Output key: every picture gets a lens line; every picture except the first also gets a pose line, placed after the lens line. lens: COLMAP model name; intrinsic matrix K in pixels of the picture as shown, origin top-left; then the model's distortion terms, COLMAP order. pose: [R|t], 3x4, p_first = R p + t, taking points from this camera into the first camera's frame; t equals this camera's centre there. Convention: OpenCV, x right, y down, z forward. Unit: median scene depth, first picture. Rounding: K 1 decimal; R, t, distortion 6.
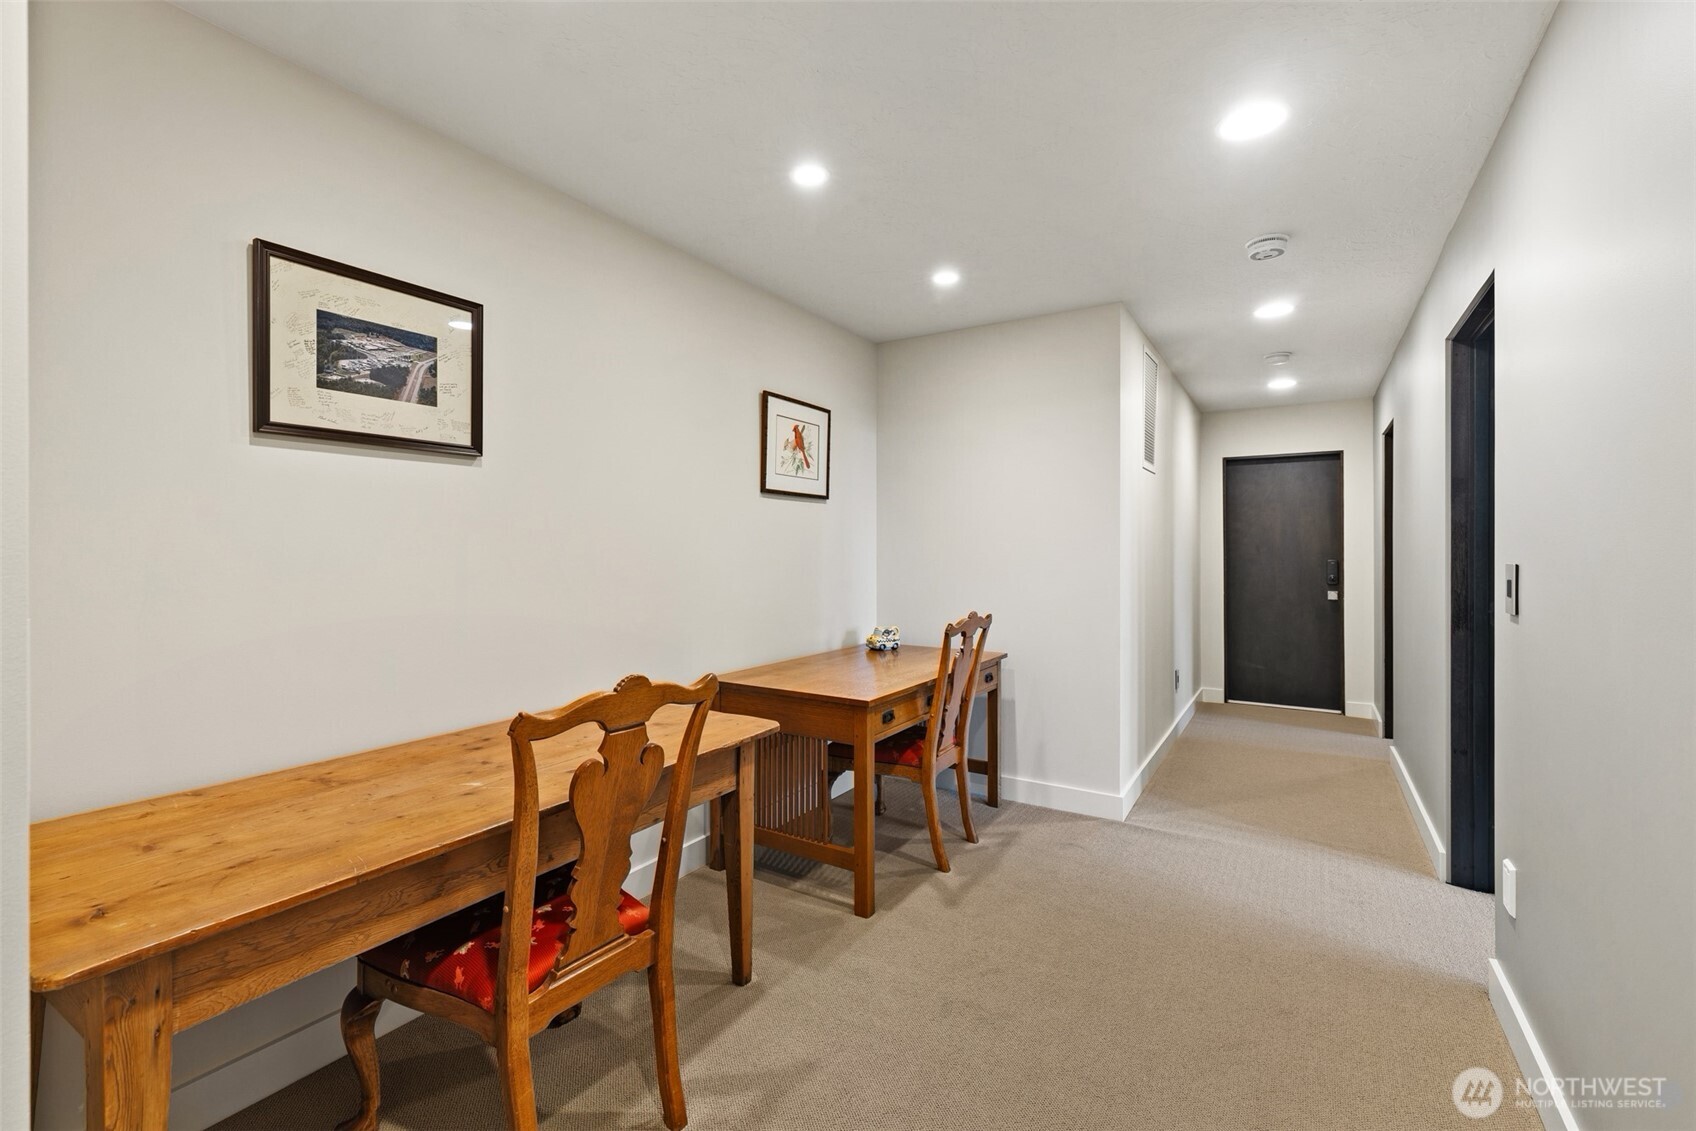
lens RADIAL K [[724.2, 0, 846.8], [0, 724.2, 559.8], [0, 0, 1]] dist [0.002132, 0.000202]
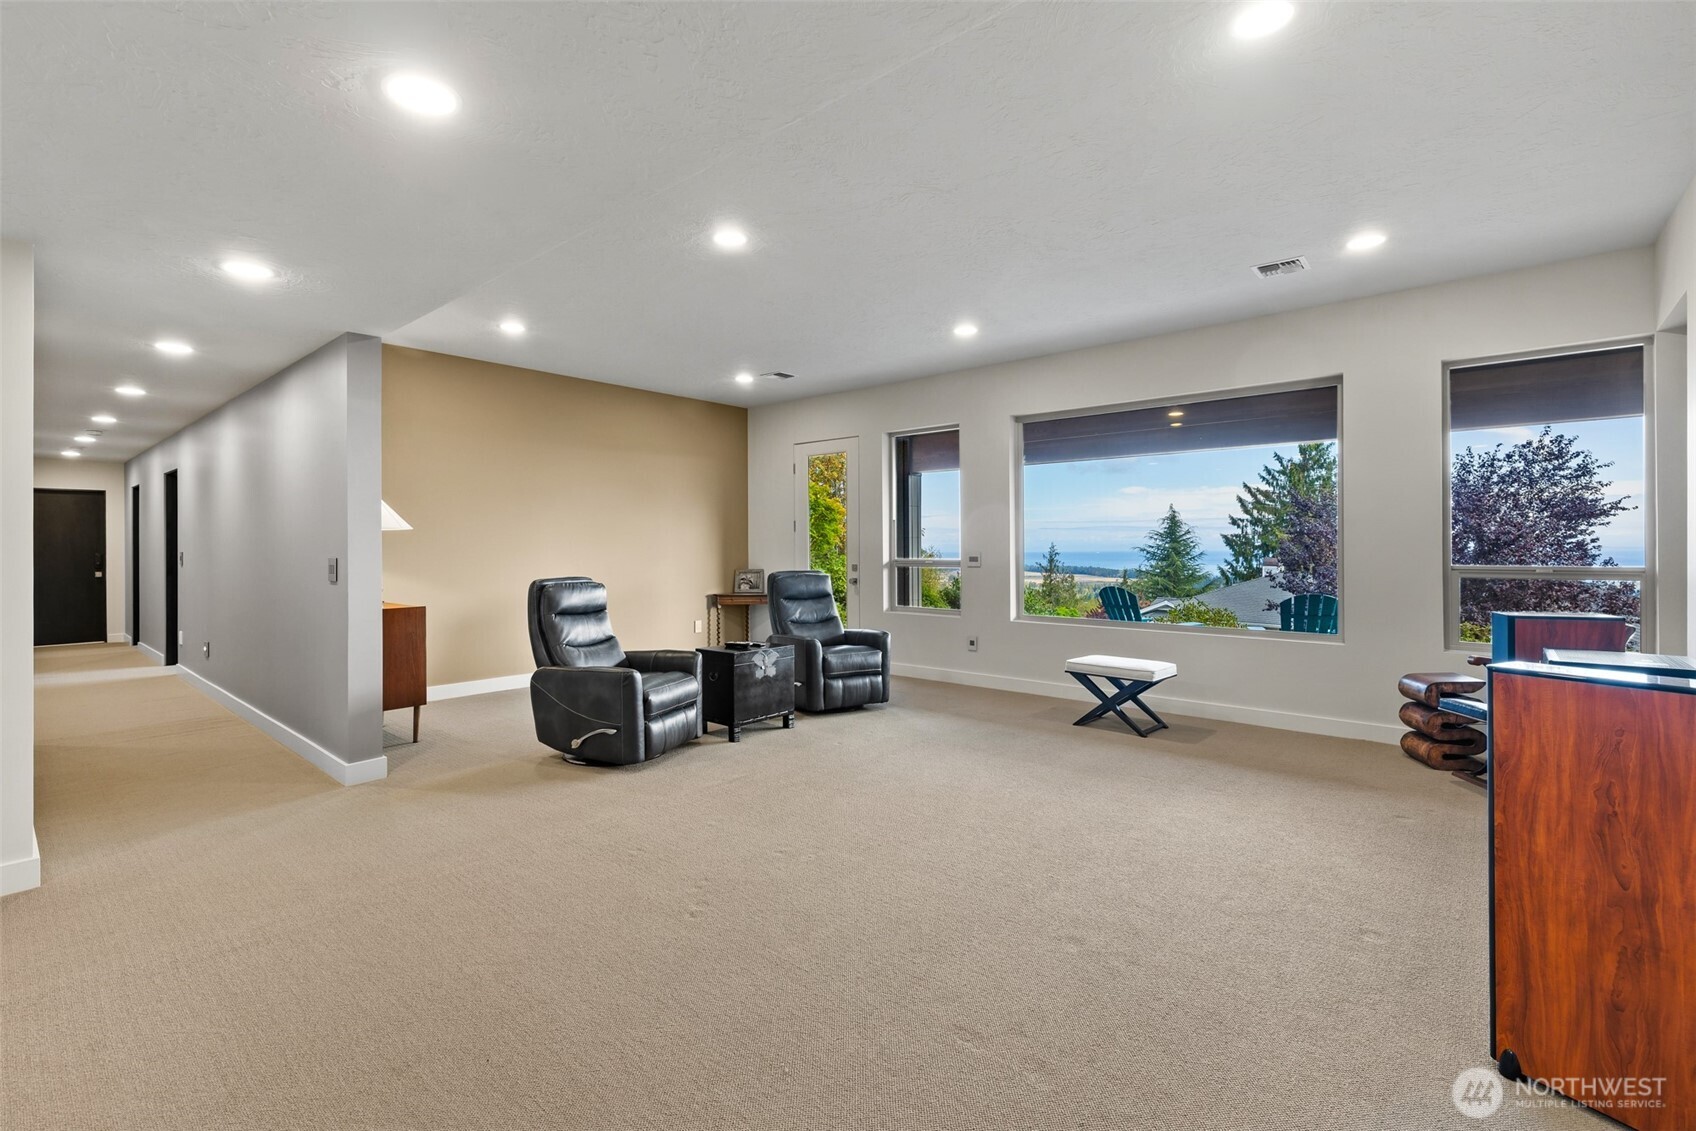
lens RADIAL K [[724.2, 0, 836.2], [0, 724.2, 549.7], [0, 0, 1]] dist [0.002132, 0.000202]
pose [[0.148733, 0.006101, 0.988859, -0.804172], [0.009549, 0.999925, -0.007606, 0.021288], [-0.988831, 0.010574, 0.148663, -1.027073]]
